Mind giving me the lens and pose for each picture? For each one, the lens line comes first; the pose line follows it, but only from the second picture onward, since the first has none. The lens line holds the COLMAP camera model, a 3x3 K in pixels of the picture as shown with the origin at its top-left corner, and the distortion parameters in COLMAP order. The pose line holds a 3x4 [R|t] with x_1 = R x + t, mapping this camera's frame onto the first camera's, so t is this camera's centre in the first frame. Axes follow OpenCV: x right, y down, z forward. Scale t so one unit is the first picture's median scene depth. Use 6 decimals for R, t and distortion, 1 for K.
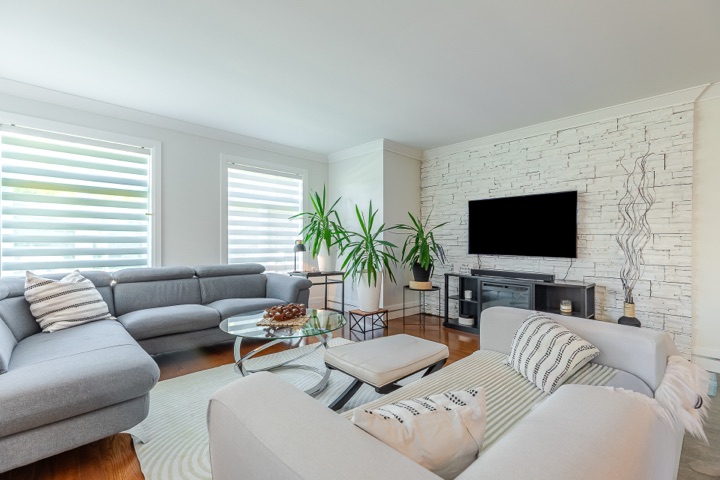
lens RADIAL K [[324.2, 0, 370.7], [0, 324.2, 243.9], [0, 0, 1]] dist [0.002336, 0.000099]
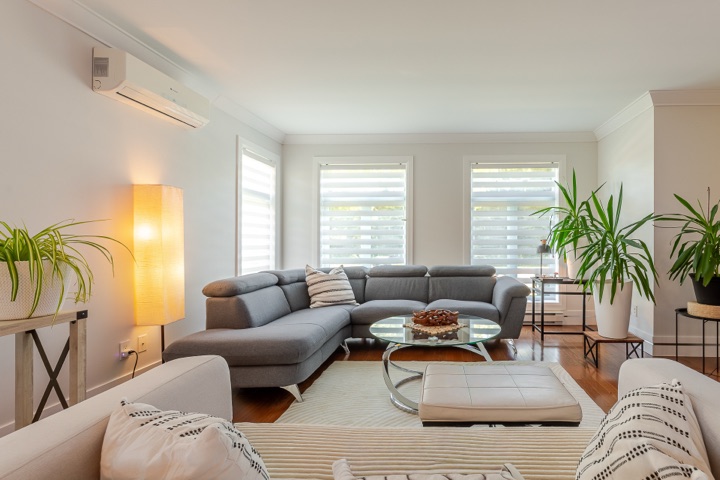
lens RADIAL K [[355.2, 0, 437.0], [0, 355.2, 244.2], [0, 0, 1]] dist [0.001289, 0.000056]
pose [[0.706797, -0.005051, -0.707398, 0.285382], [0.005840, 0.999982, -0.001304, -0.001258], [0.707392, -0.003210, 0.706814, 0.166831]]
